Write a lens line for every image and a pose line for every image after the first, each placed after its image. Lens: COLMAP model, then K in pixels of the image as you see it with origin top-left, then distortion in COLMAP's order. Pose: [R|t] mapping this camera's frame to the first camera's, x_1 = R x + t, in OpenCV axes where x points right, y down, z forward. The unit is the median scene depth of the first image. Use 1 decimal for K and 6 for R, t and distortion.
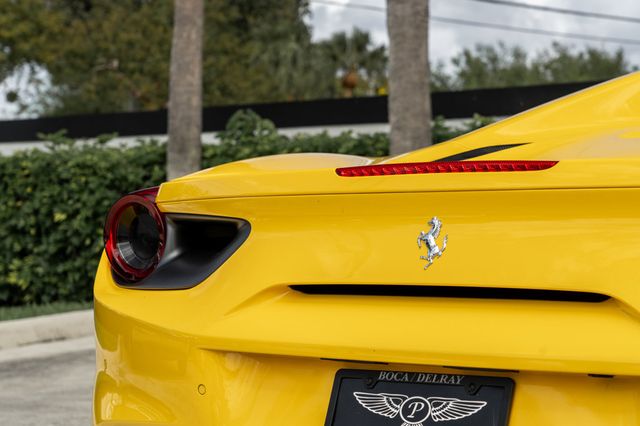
lens RADIAL K [[1659.4, 0, 320.0], [0, 1659.4, 213.0], [0, 0, 1]] dist [0.051012, 0.583632]
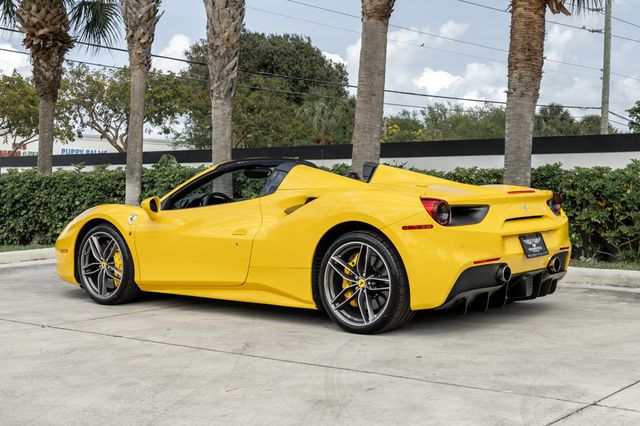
lens RADIAL K [[932.9, 0, 354.8], [0, 932.9, 212.6], [0, 0, 1]] dist [0.014361, 0.001310]
pose [[0.999852, 0.017022, -0.002452, 0.203135], [-0.016973, 0.999682, 0.018644, -0.013742], [0.002769, -0.018600, 0.999823, -0.201545]]
